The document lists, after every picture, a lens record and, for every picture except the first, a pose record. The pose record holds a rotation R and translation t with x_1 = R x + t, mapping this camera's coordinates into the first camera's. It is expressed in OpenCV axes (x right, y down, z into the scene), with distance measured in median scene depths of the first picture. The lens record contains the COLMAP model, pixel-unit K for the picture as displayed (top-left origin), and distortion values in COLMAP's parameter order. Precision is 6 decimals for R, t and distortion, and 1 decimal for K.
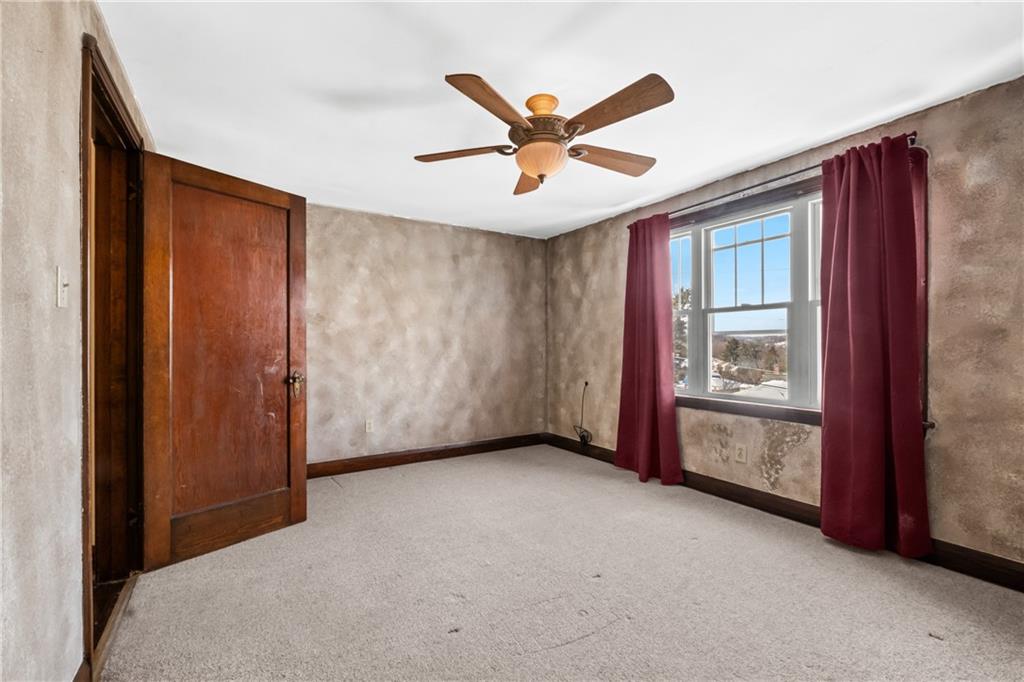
lens RADIAL K [[445.9, 0, 505.7], [0, 445.9, 342.6], [0, 0, 1]] dist [-0.001171, 0.000814]
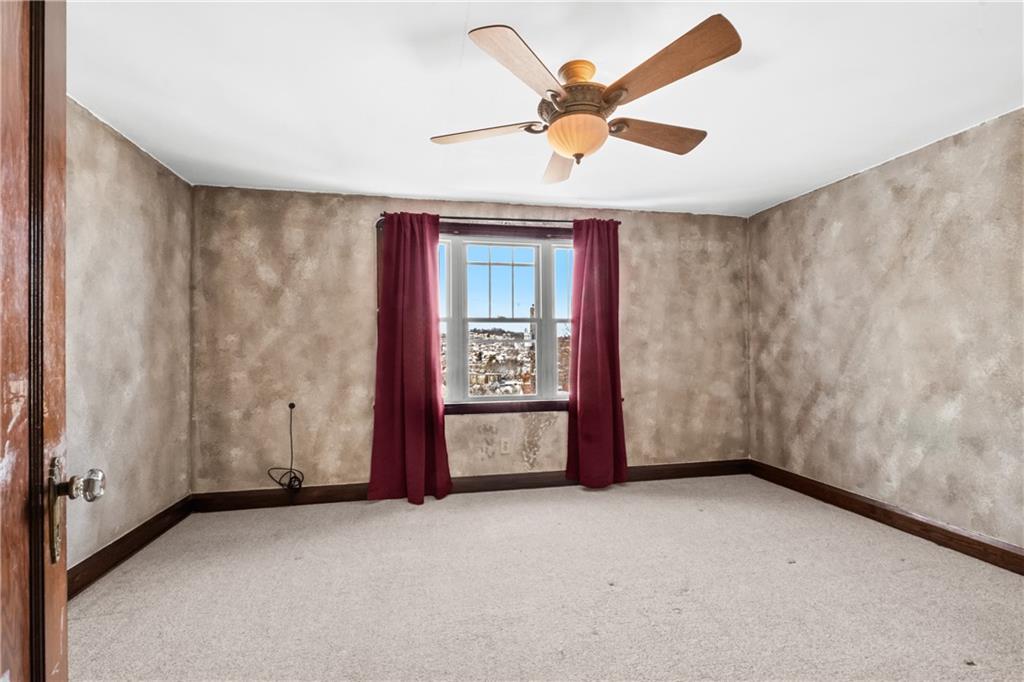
lens RADIAL K [[445.9, 0, 510.5], [0, 445.9, 343.4], [0, 0, 1]] dist [-0.001171, 0.000814]
pose [[0.342533, 0.015906, 0.939371, -0.467045], [0.000885, 0.999851, -0.017253, 0.002798], [-0.939505, 0.006741, 0.342468, 0.502007]]
